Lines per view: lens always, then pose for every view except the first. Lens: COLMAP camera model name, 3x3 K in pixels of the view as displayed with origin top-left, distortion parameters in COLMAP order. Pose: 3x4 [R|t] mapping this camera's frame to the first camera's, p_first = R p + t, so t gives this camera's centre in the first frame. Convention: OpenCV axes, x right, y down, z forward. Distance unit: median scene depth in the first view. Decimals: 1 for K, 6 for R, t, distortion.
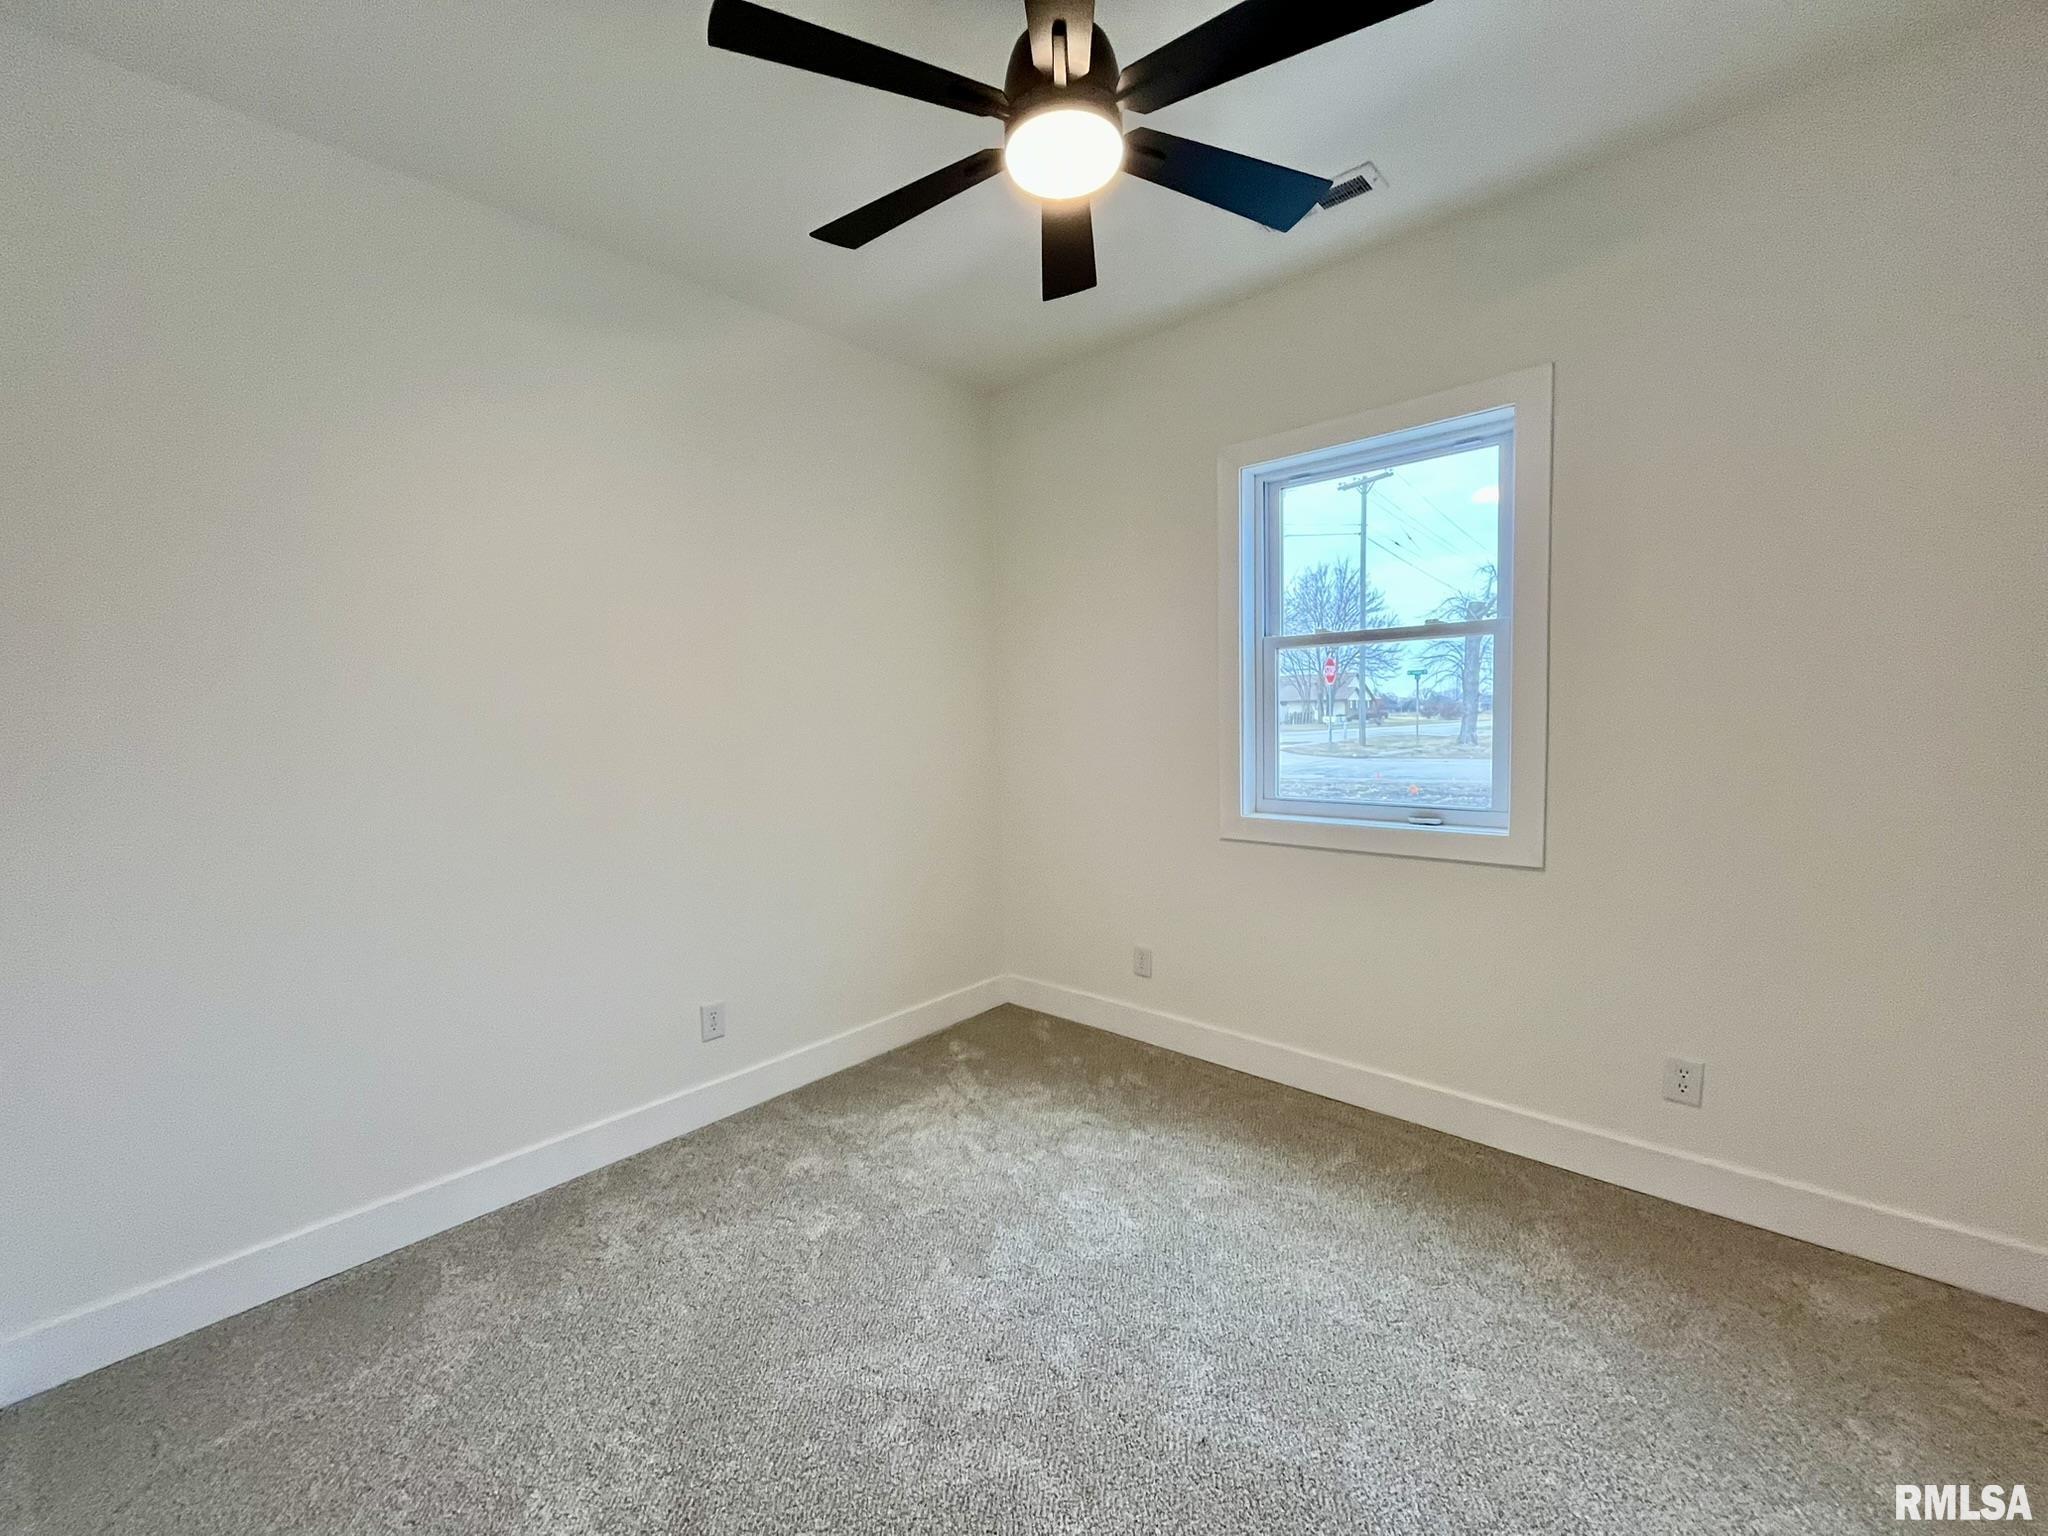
lens RADIAL K [[826.4, 0, 1012.6], [0, 826.4, 768.2], [0, 0, 1]] dist [-0.003450, -0.000093]
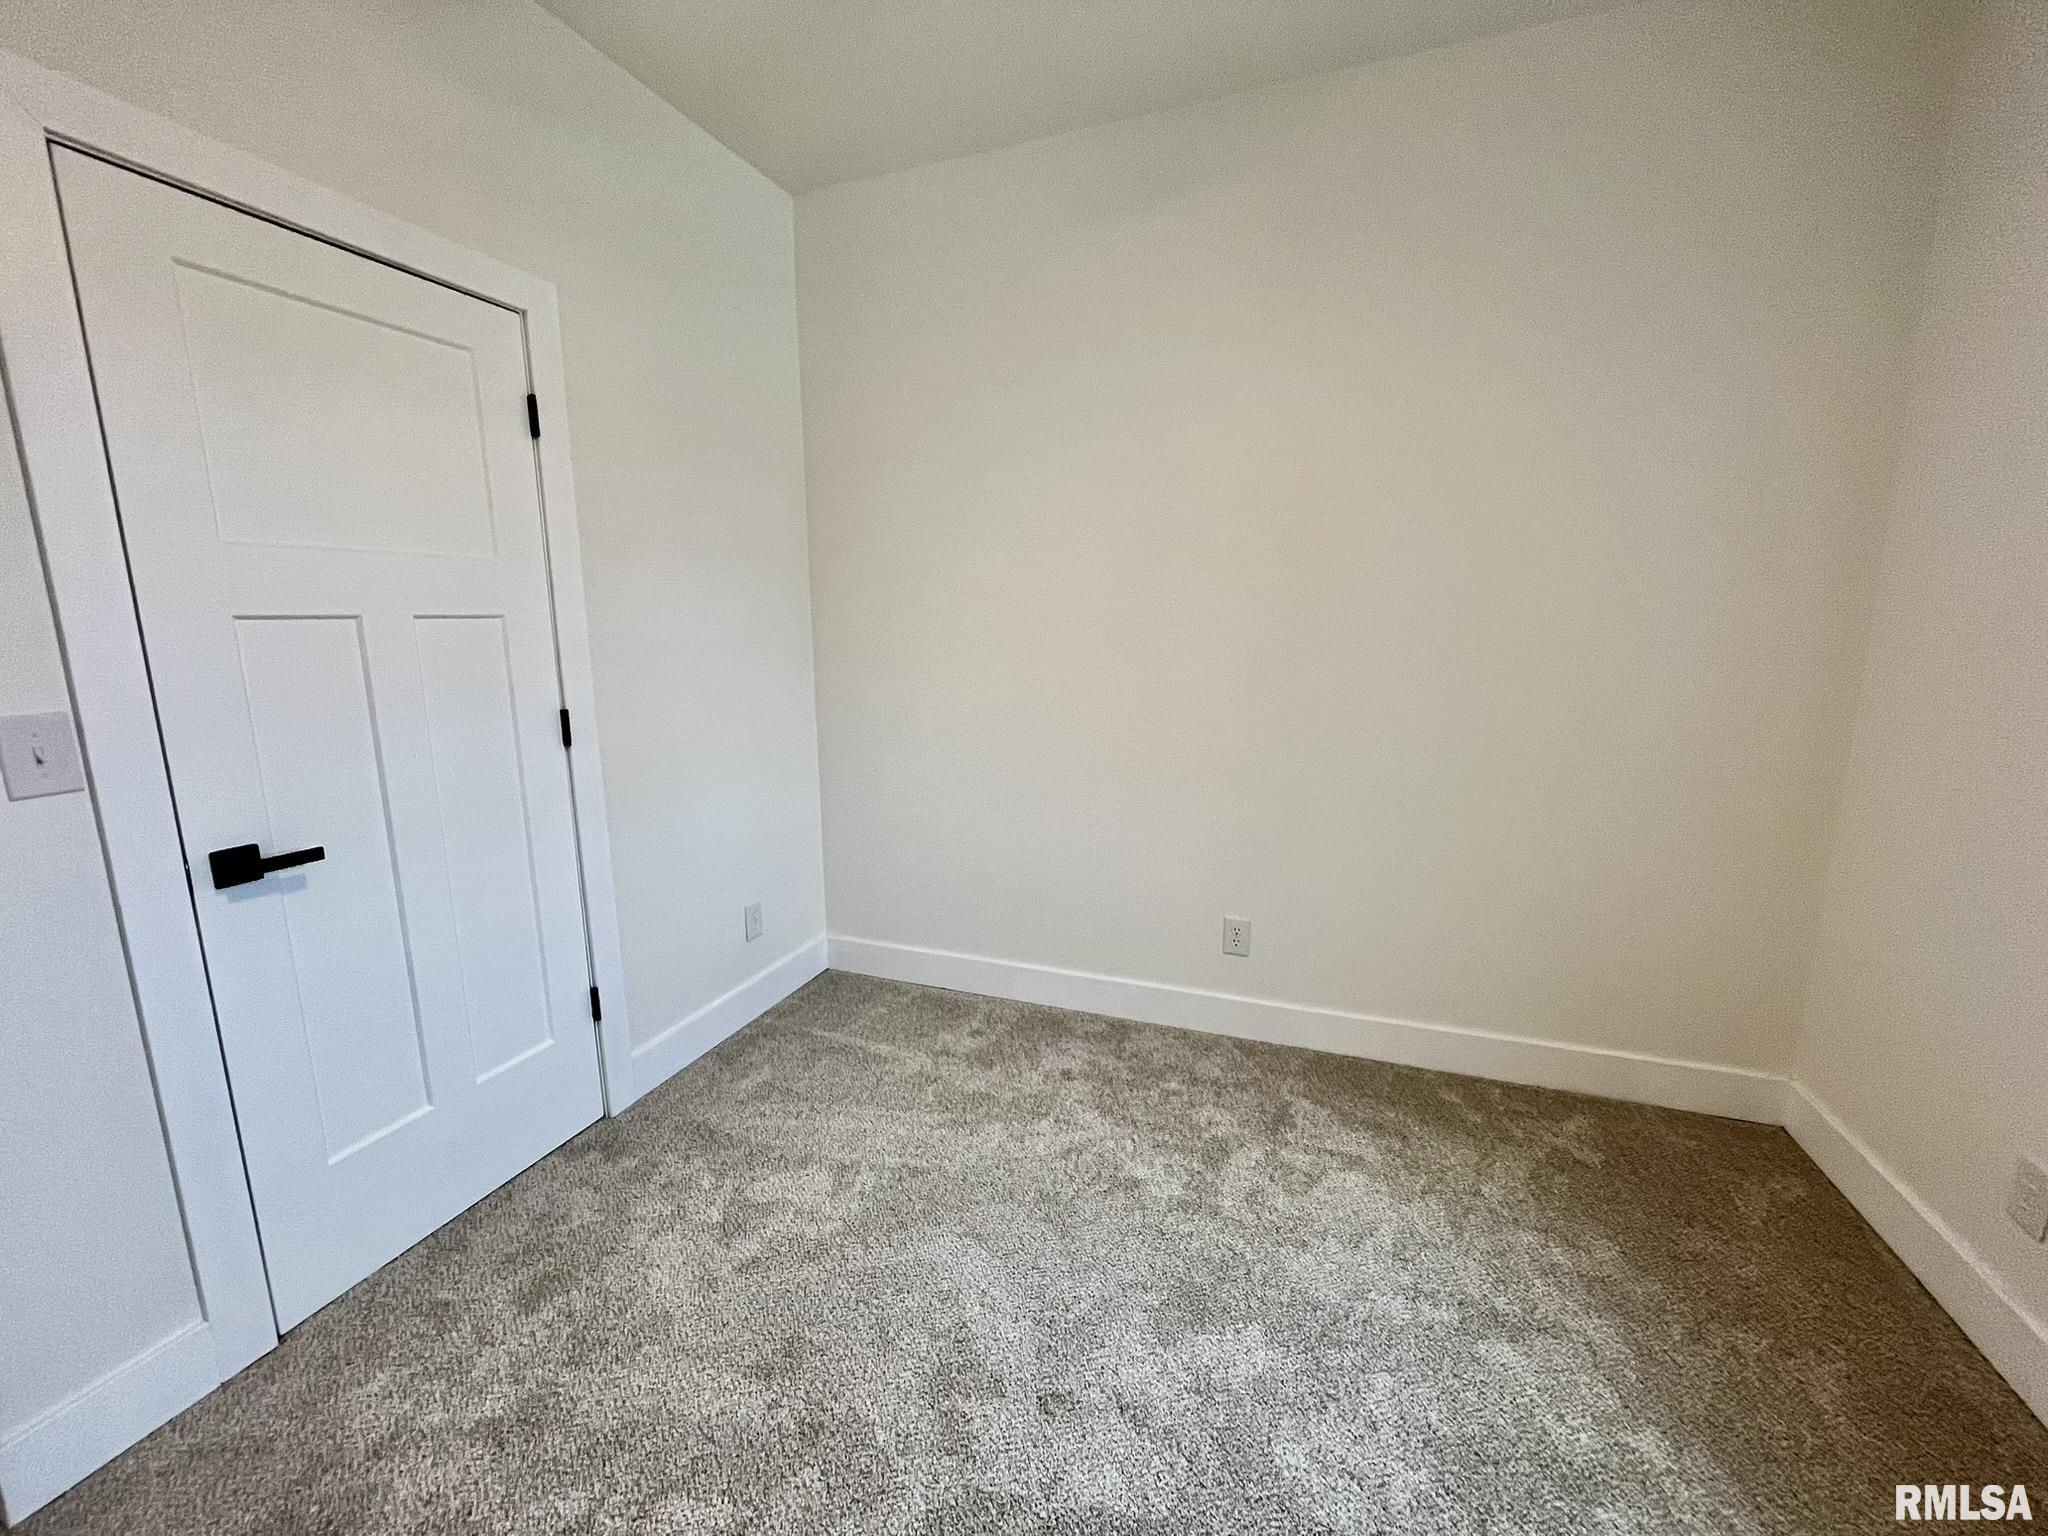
lens RADIAL K [[826.4, 0, 1022.4], [0, 826.4, 765.2], [0, 0, 1]] dist [-0.003450, -0.000093]
pose [[0.369891, 0.183013, -0.910871, 0.391885], [-0.066283, 0.983107, 0.170610, -0.033387], [0.926708, -0.002732, 0.375773, 0.436870]]
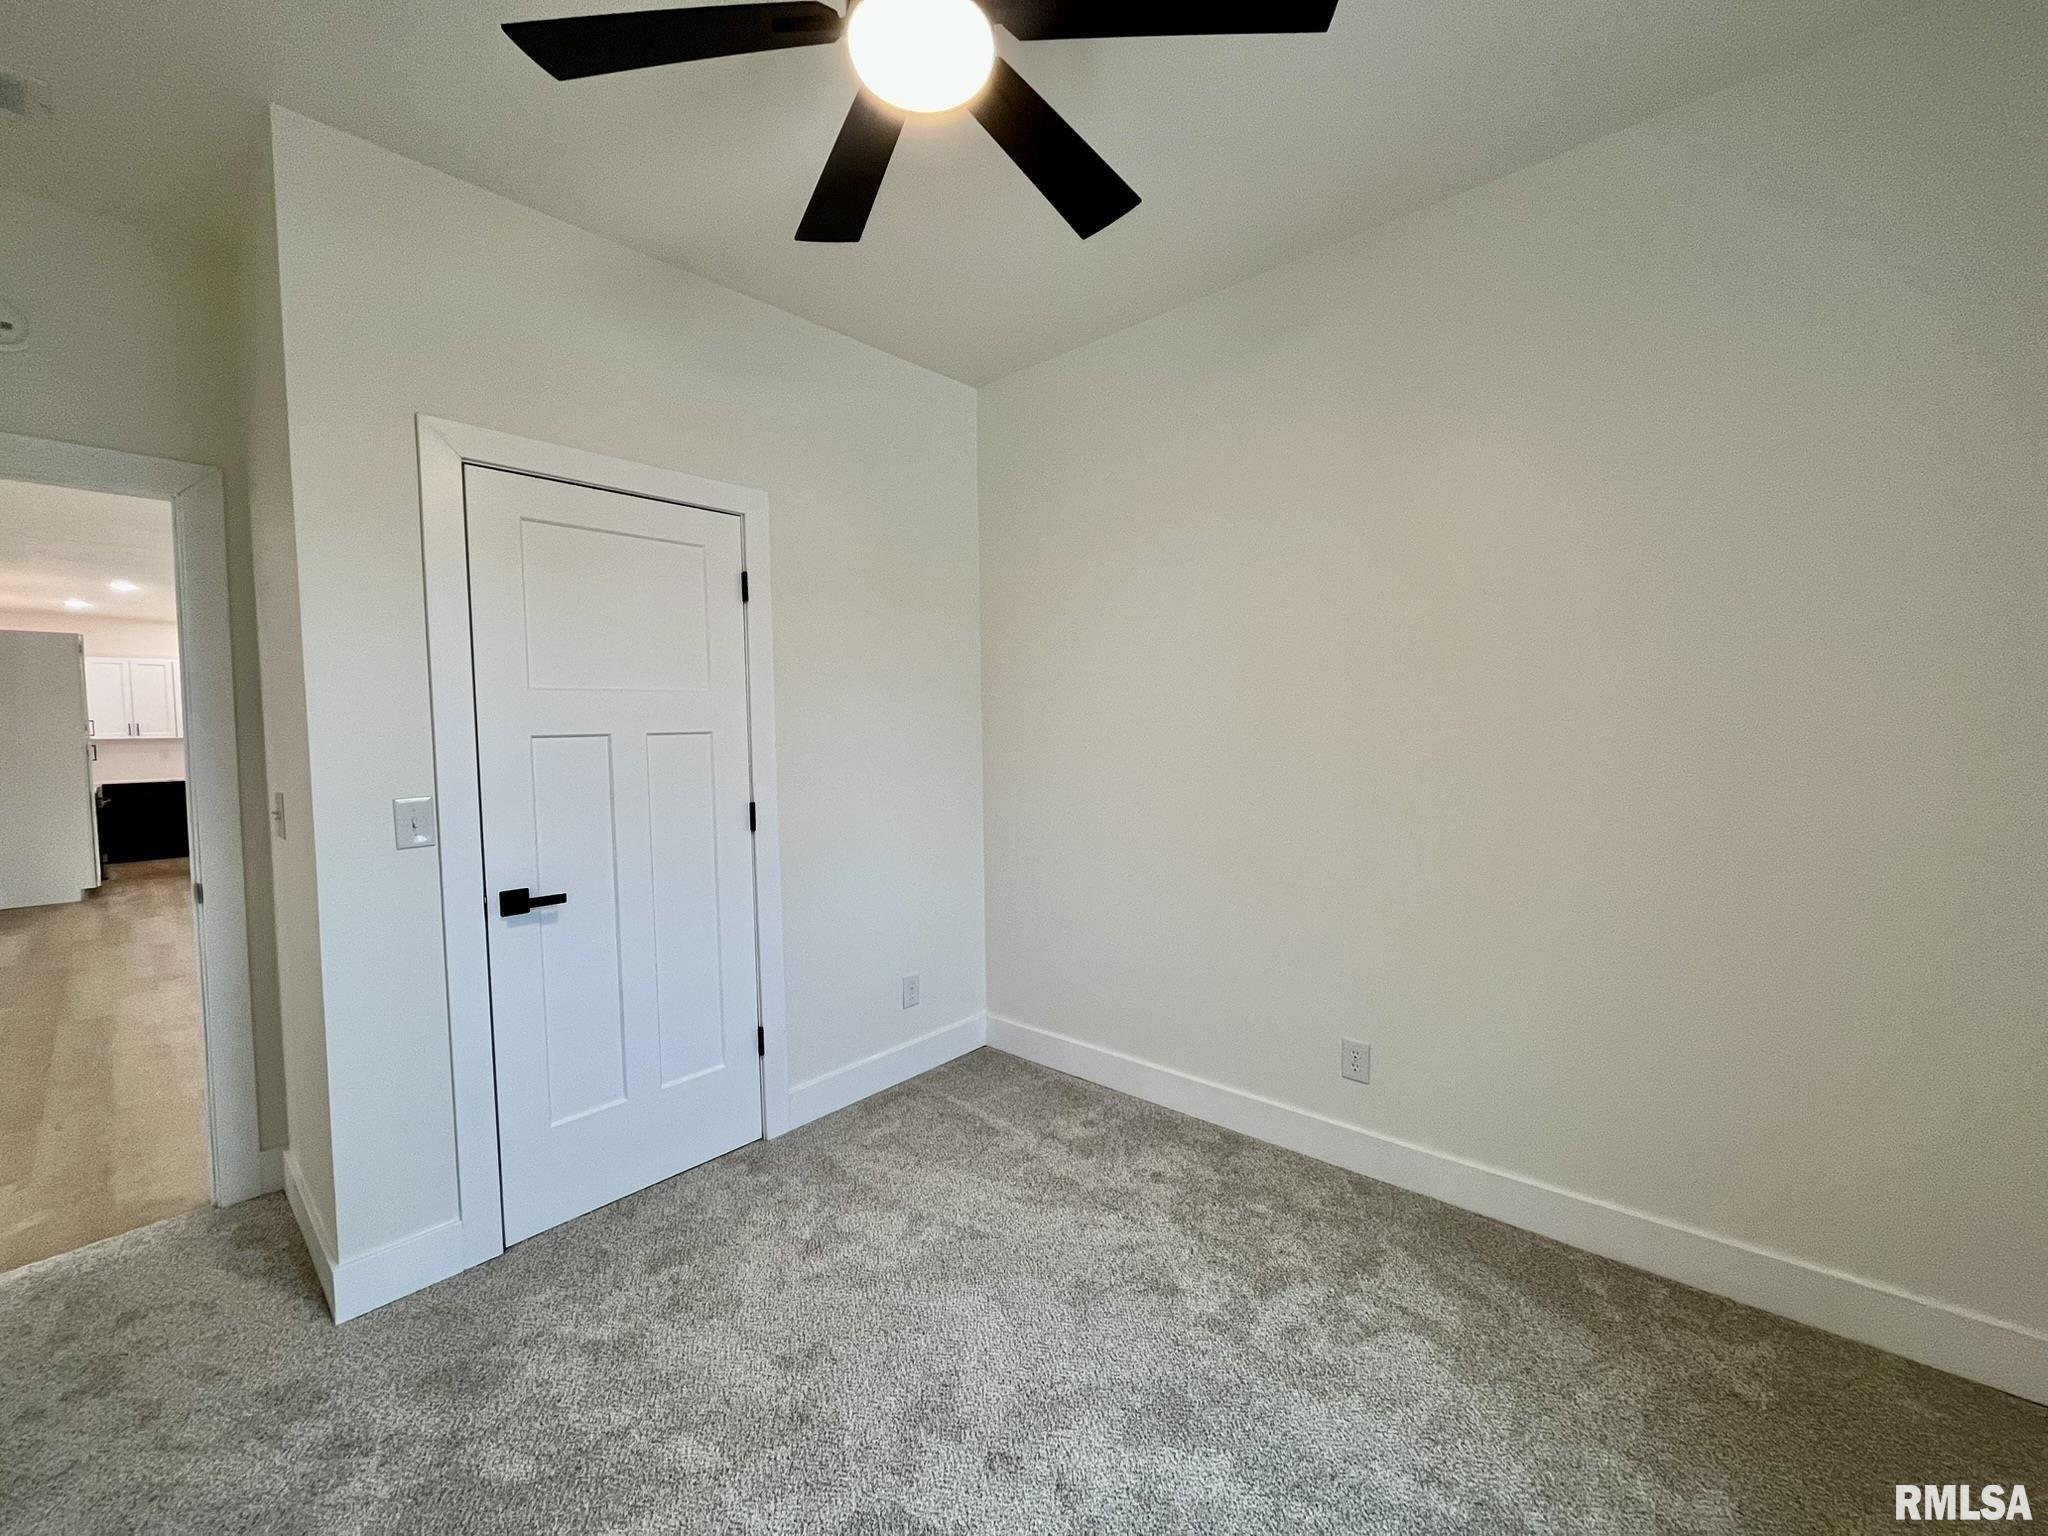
lens RADIAL K [[826.4, 0, 1019.3], [0, 826.4, 764.8], [0, 0, 1]] dist [-0.003450, -0.000093]
pose [[0.014590, 0.072658, -0.997250, 0.522415], [-0.052167, 0.996053, 0.071807, -0.058900], [0.998532, 0.050976, 0.018323, 0.634346]]
